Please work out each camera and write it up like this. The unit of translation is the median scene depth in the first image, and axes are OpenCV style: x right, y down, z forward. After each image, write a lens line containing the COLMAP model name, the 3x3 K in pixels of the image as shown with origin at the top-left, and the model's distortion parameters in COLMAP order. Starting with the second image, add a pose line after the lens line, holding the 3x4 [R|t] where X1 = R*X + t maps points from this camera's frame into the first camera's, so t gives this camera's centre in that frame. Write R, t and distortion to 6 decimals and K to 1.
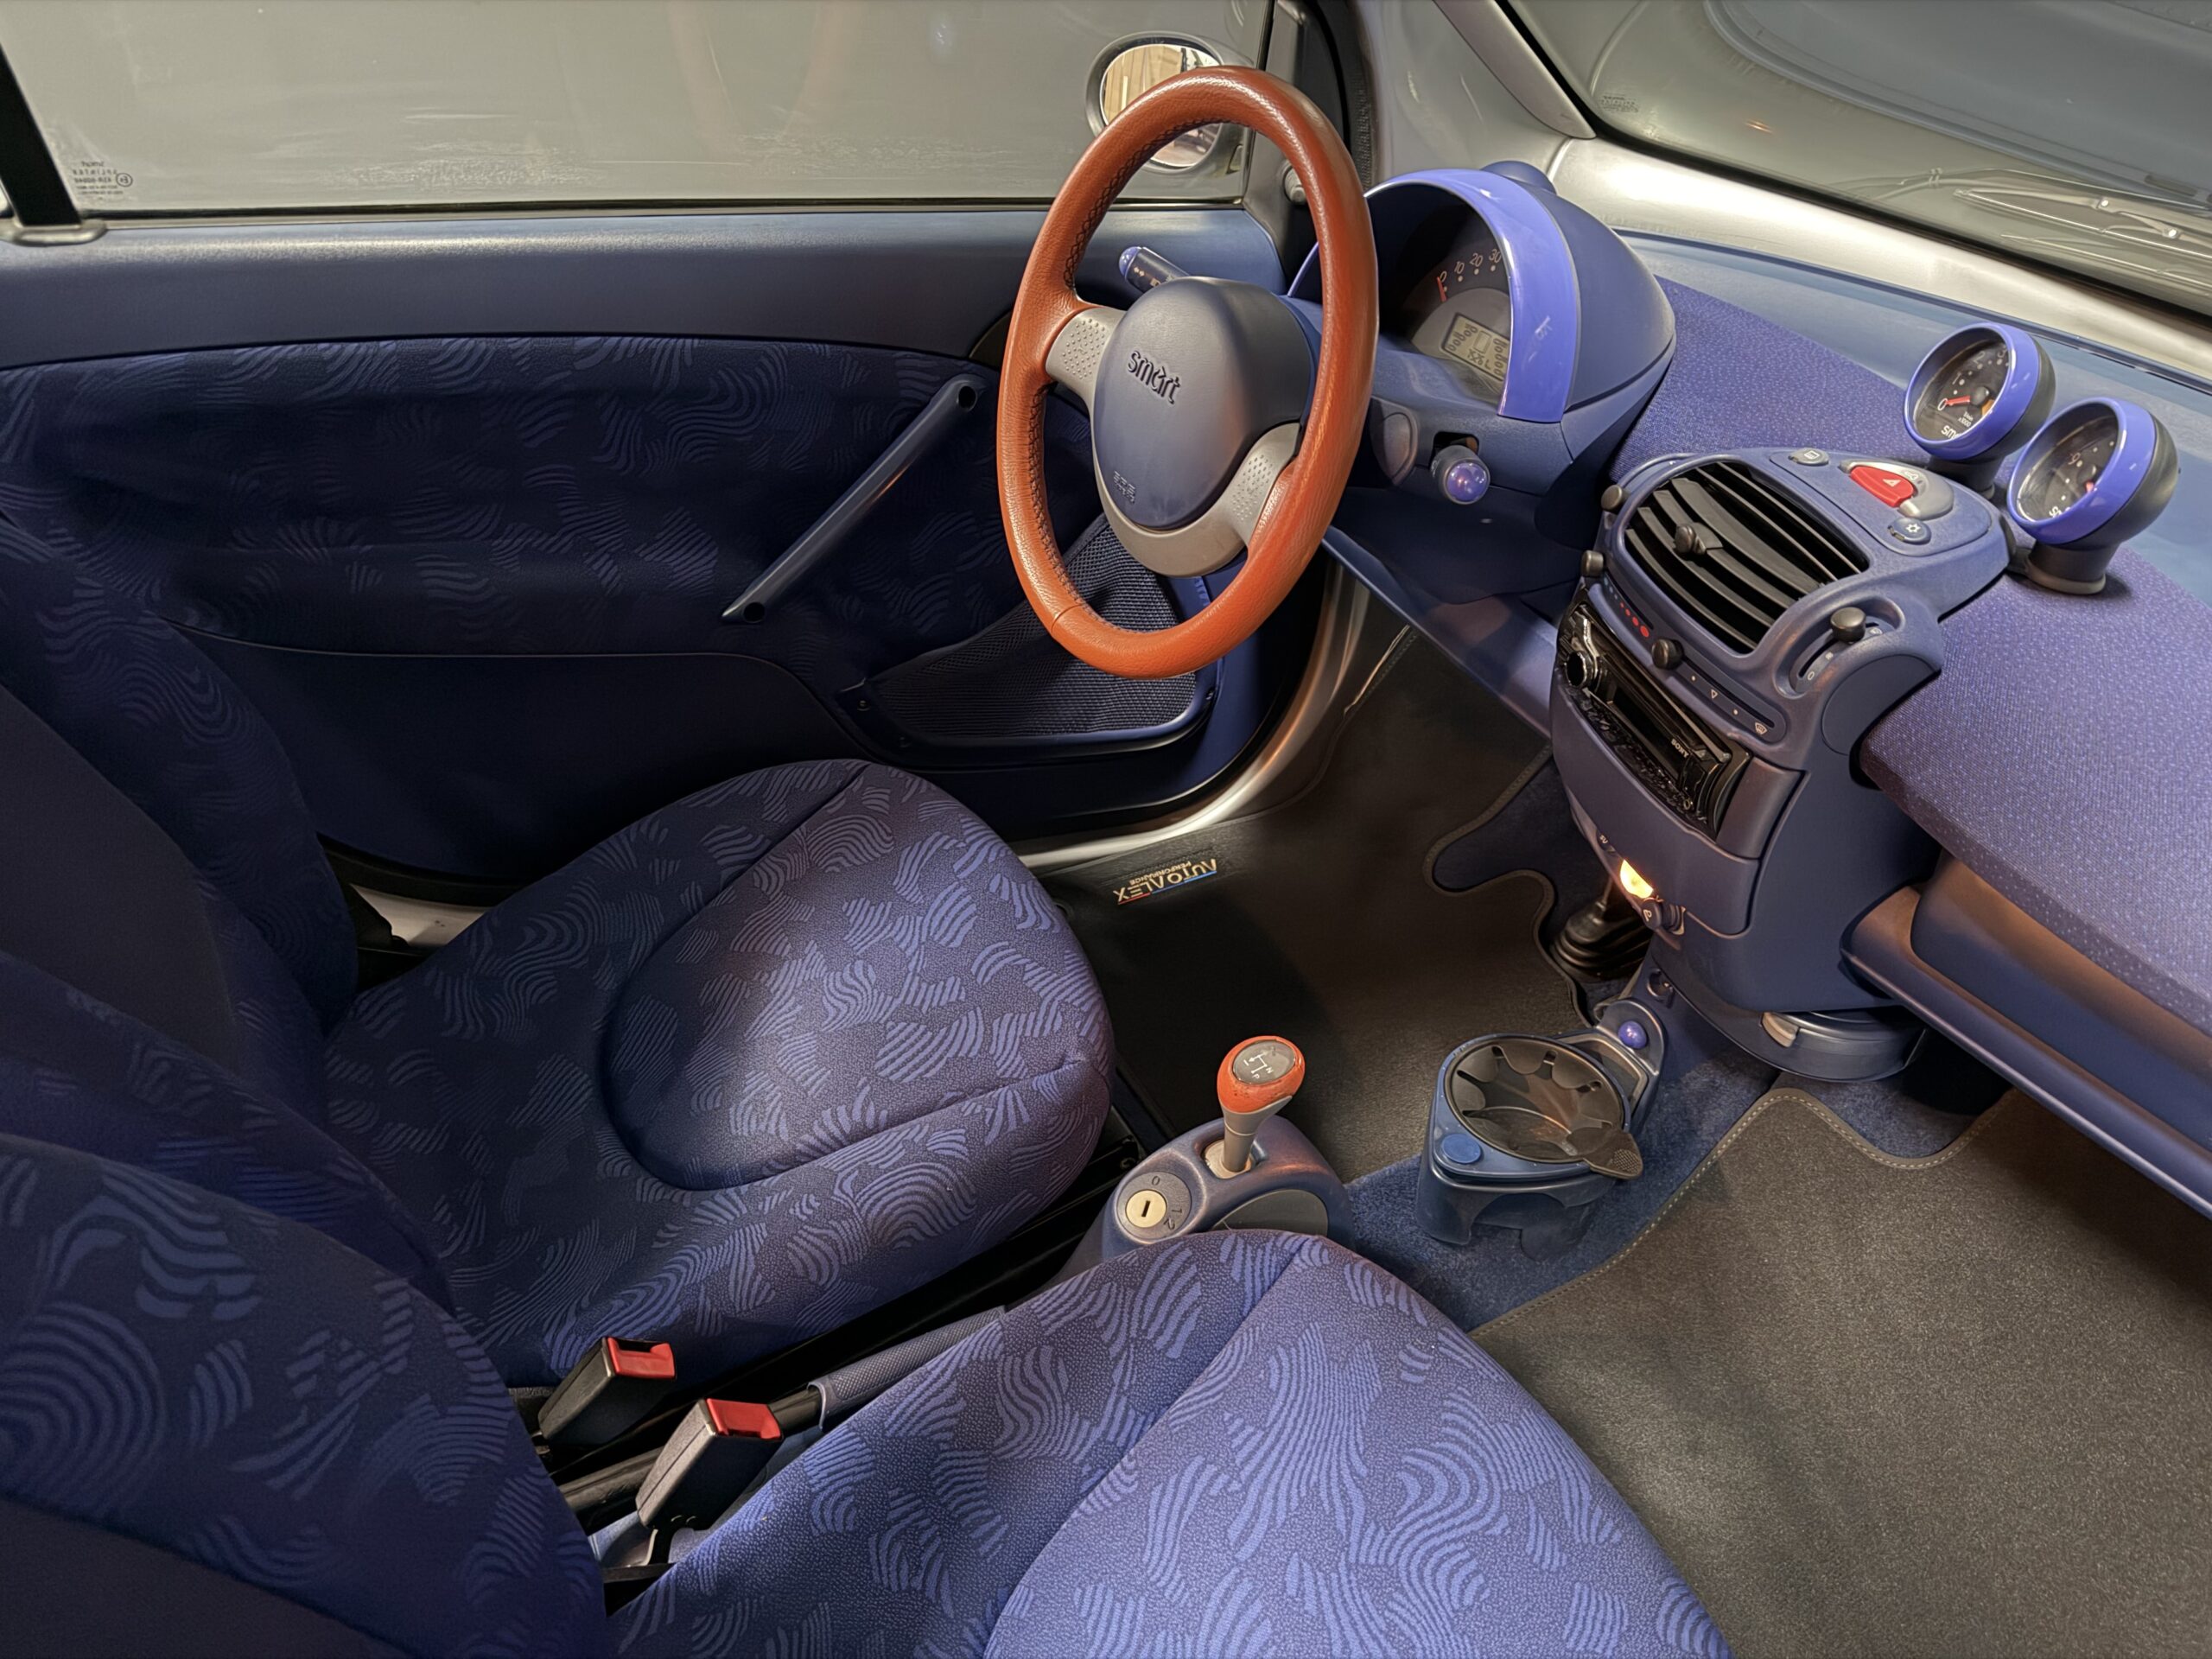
lens RADIAL K [[1547.2, 0, 1119.0], [0, 1547.2, 828.1], [0, 0, 1]] dist [0.143824, -0.273403]
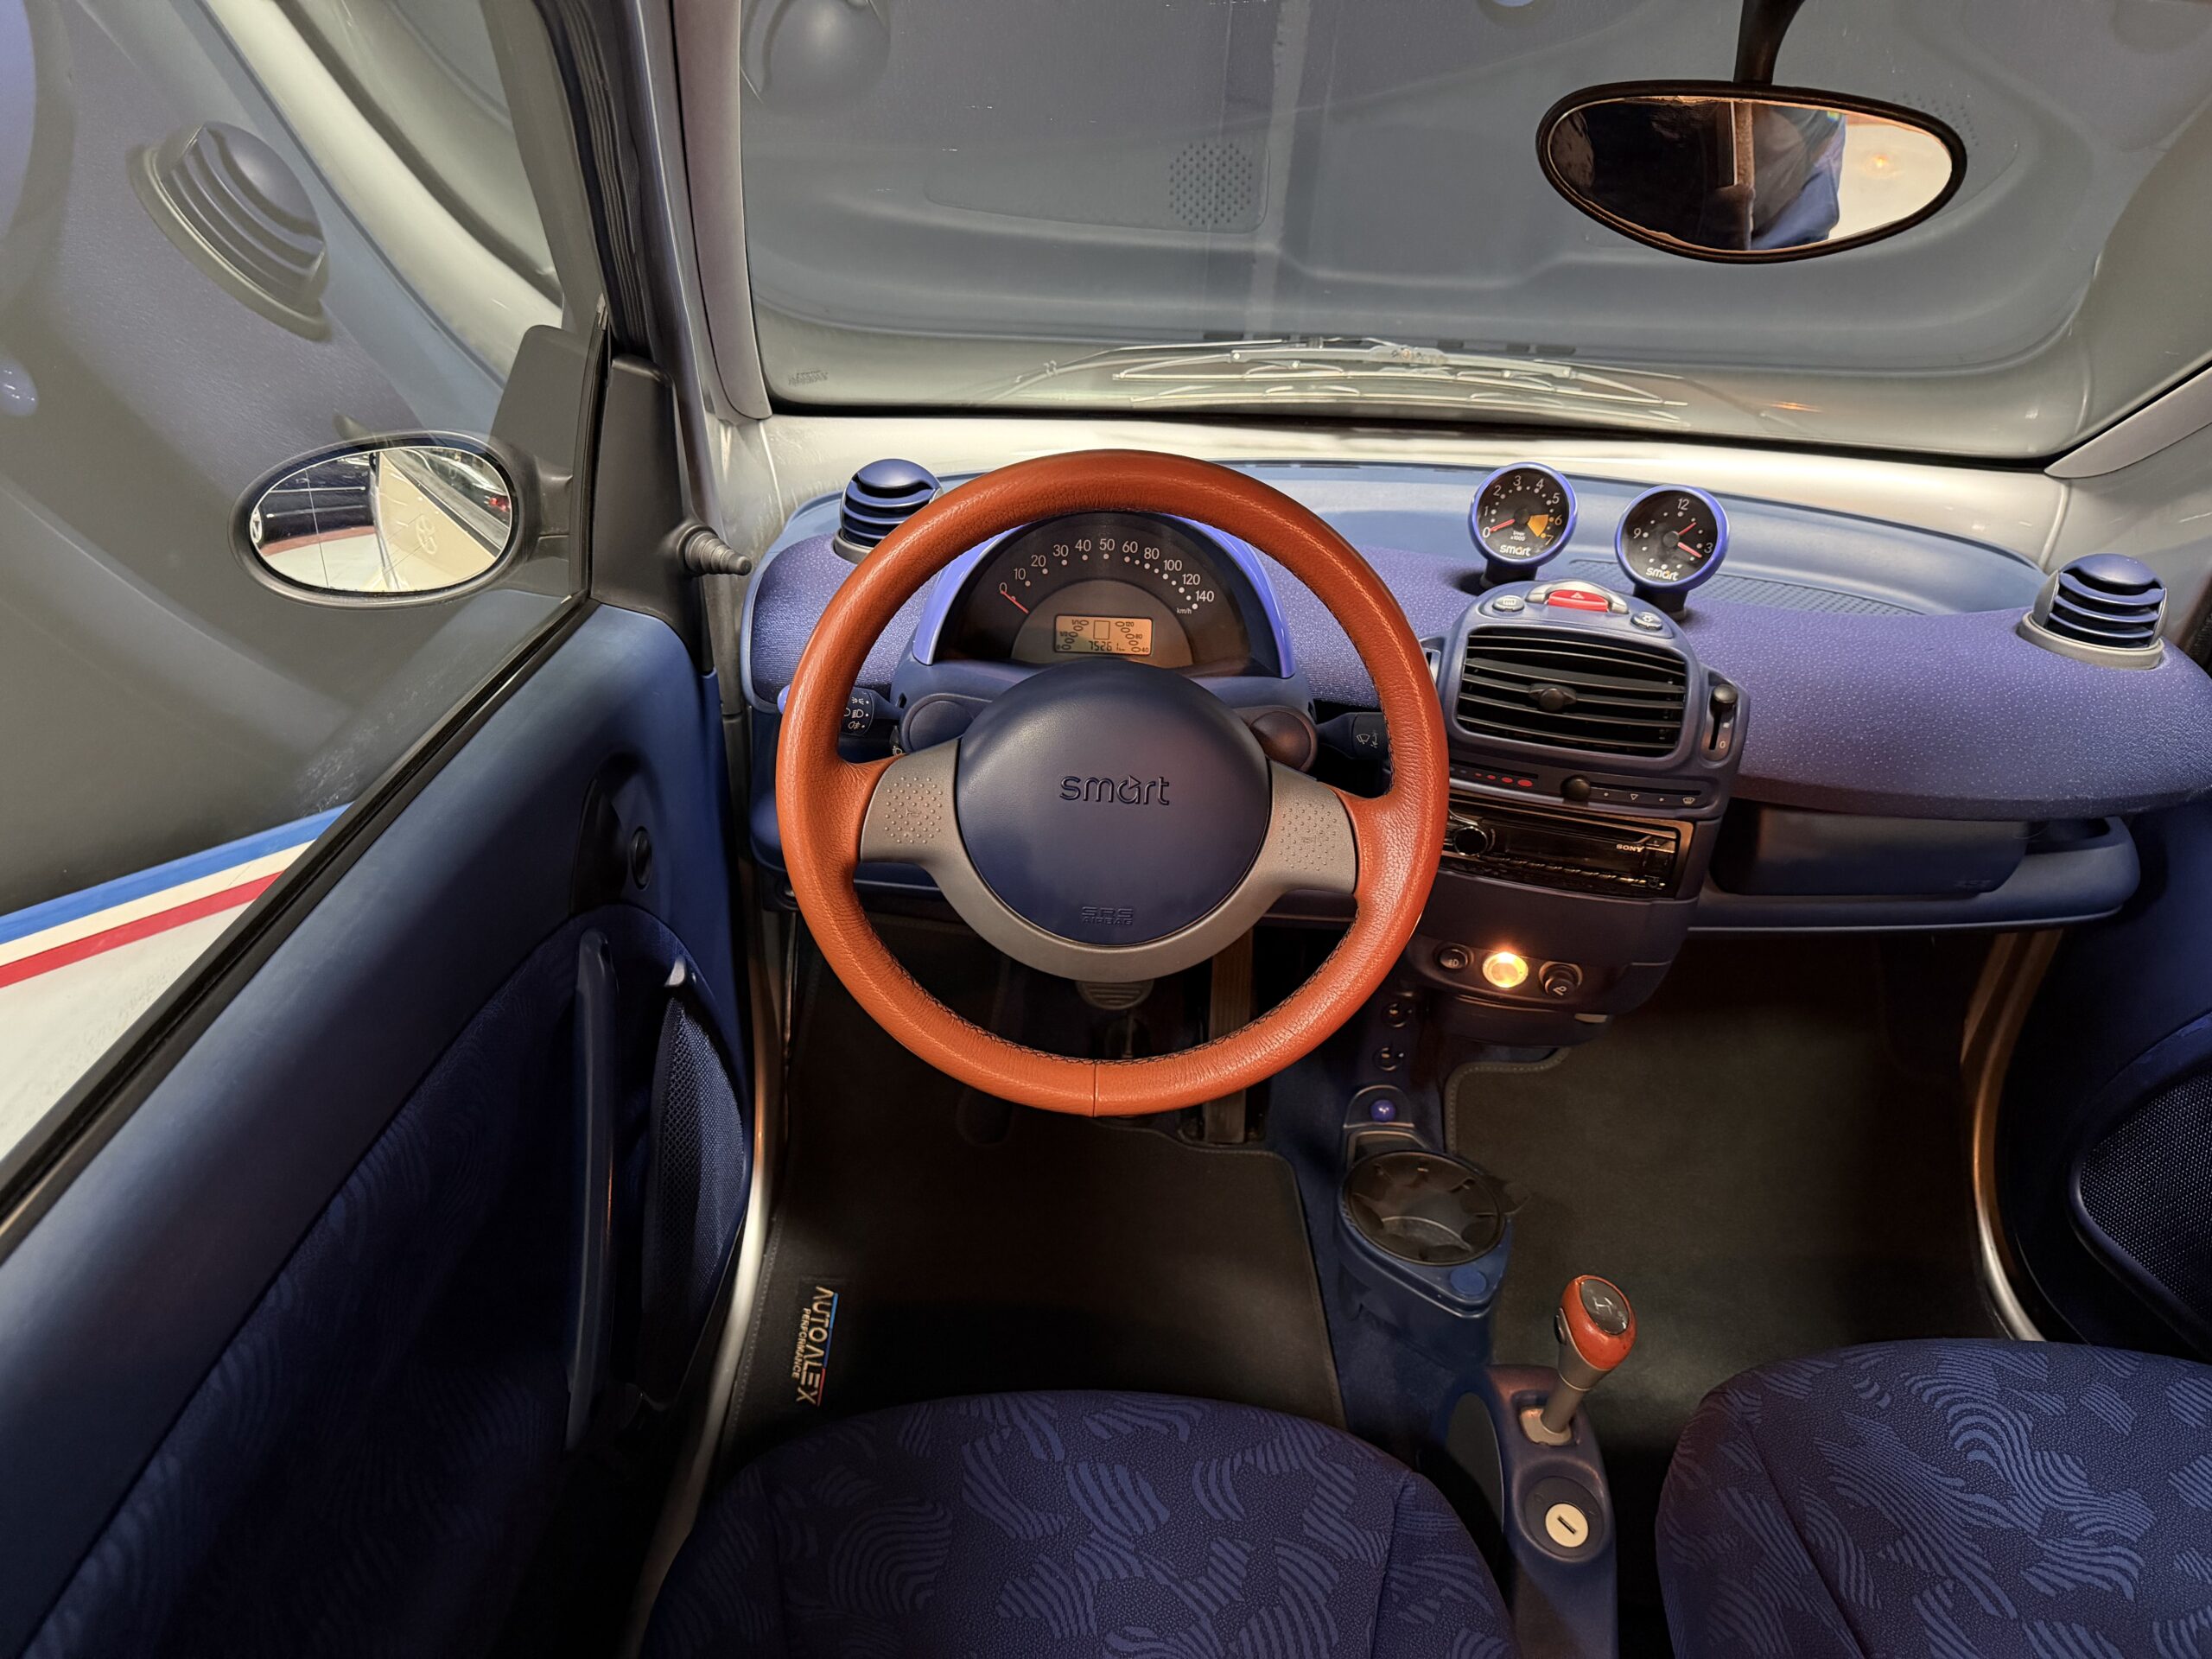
lens RADIAL K [[1569.2, 0, 1115.2], [0, 1569.2, 827.6], [0, 0, 1]] dist [0.016828, -0.024098]
pose [[0.459703, -0.461773, 0.758577, -0.690598], [0.512880, 0.835381, 0.197719, -0.477933], [-0.725002, 0.298167, 0.620861, 0.508678]]
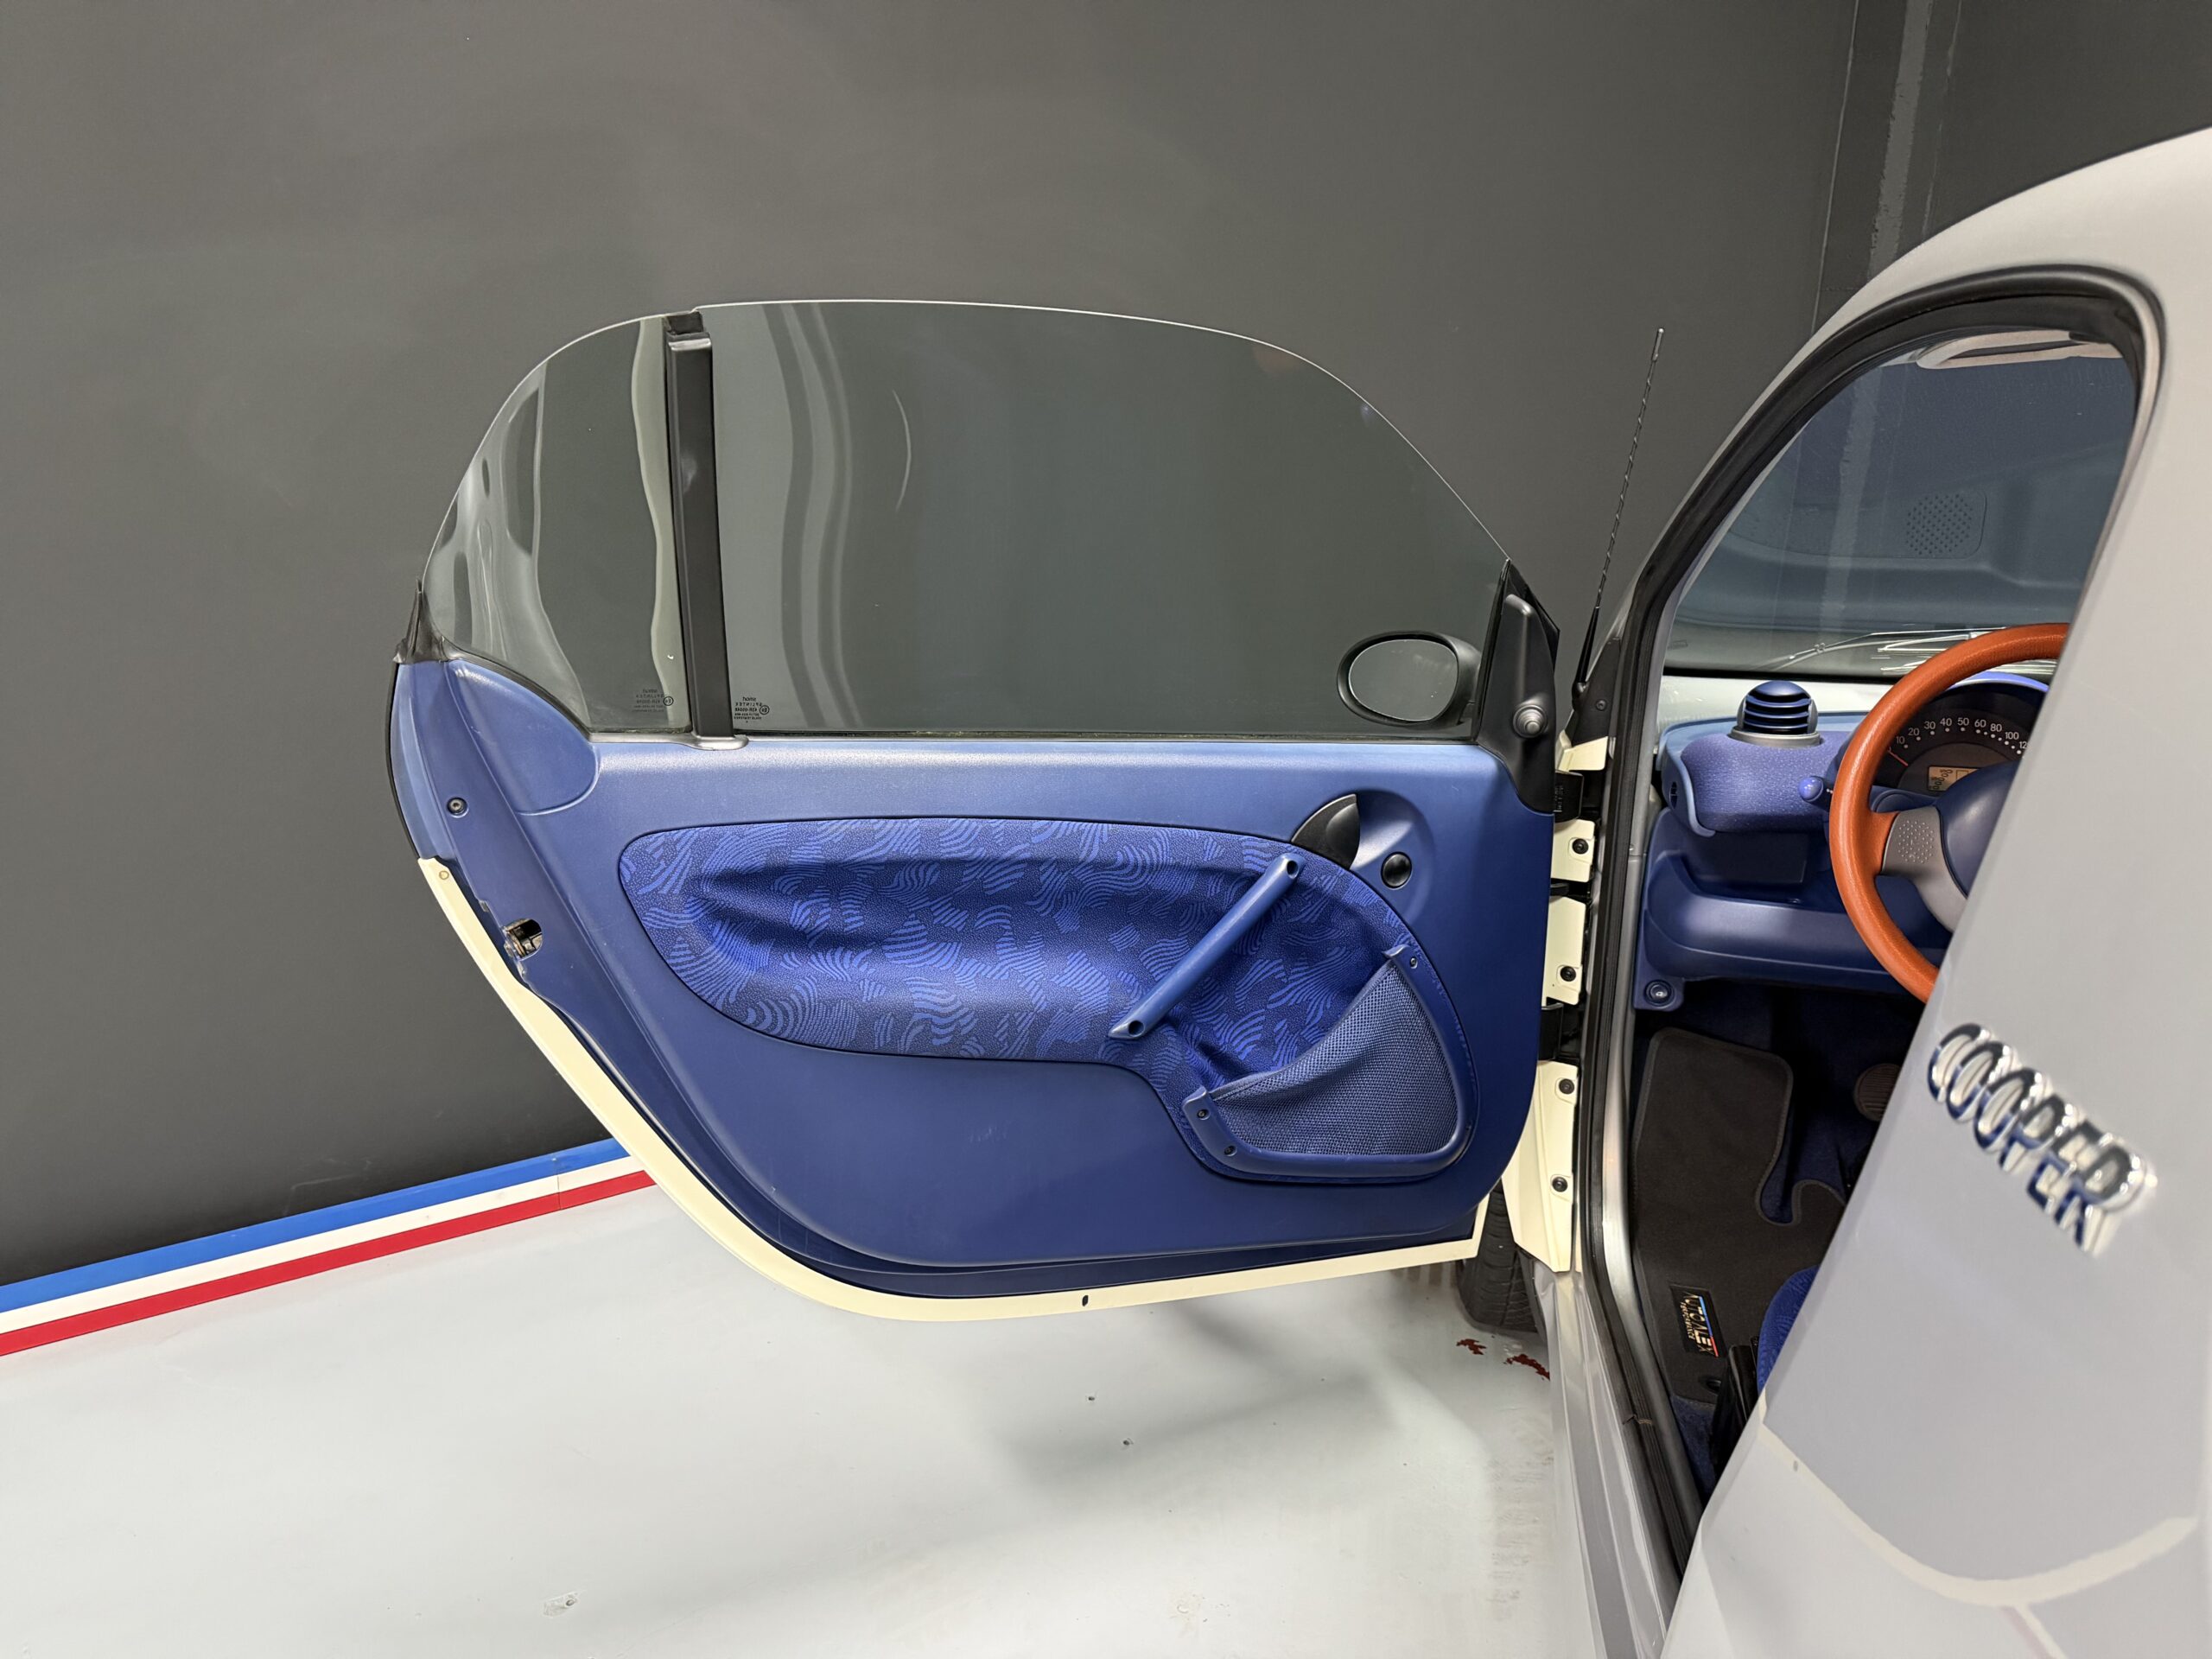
lens RADIAL K [[1547.2, 0, 1119.0], [0, 1547.2, 828.1], [0, 0, 1]] dist [0.143824, -0.273403]
pose [[0.637927, -0.238082, 0.732370, -1.645669], [0.480978, 0.865888, -0.137467, -0.536003], [-0.601423, 0.439948, 0.666886, 0.628741]]
